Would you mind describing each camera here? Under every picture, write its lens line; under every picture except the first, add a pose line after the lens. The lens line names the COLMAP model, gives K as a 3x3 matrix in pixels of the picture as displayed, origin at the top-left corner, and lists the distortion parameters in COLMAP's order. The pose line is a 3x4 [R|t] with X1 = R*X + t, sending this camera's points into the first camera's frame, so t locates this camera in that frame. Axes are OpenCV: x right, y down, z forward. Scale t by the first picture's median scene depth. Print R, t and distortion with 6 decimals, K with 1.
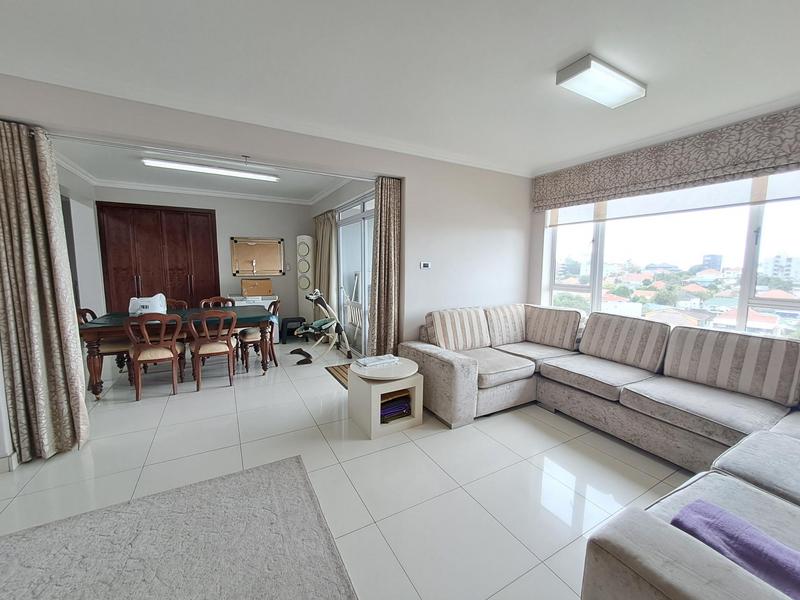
lens RADIAL K [[323.2, 0, 400.0], [0, 323.2, 300.0], [0, 0, 1]] dist [0.002404, 0.000514]
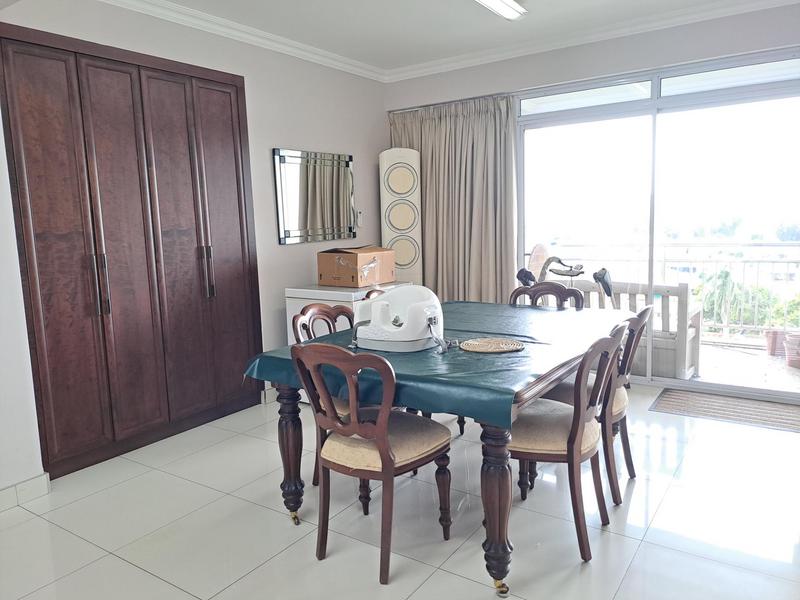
lens RADIAL K [[590.2, 0, 400.0], [0, 590.2, 300.0], [0, 0, 1]] dist [0.108725, -0.152228]
pose [[0.892835, -0.097081, 0.439797, -0.754628], [0.086511, 0.995276, 0.044071, -0.025455], [-0.441998, -0.001301, 0.897015, 0.267345]]
